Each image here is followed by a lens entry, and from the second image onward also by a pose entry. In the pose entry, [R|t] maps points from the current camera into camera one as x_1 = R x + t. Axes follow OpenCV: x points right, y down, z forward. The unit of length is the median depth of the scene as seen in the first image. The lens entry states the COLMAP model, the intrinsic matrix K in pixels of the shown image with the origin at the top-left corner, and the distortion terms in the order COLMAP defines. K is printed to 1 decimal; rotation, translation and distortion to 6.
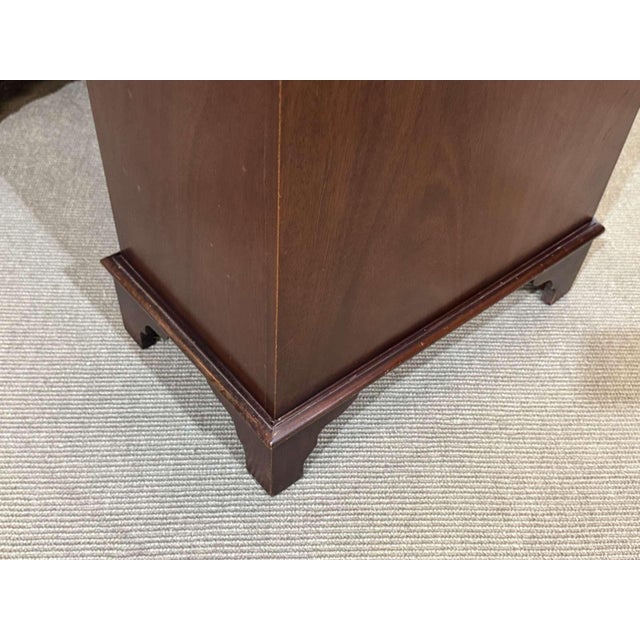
lens RADIAL K [[697.9, 0, 320.0], [0, 697.9, 320.0], [0, 0, 1]] dist [0.151629, -0.294457]
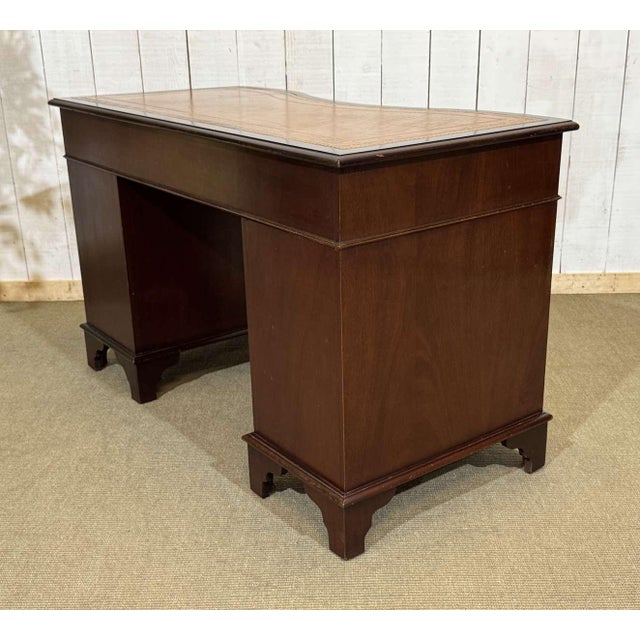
lens RADIAL K [[880.6, 0, 320.0], [0, 880.6, 320.0], [0, 0, 1]] dist [0.092488, -0.120814]
pose [[0.994577, -0.054172, -0.088779, 0.078971], [0.005764, 0.881030, -0.473024, 0.673781], [0.103842, 0.469948, 0.876565, -0.974312]]
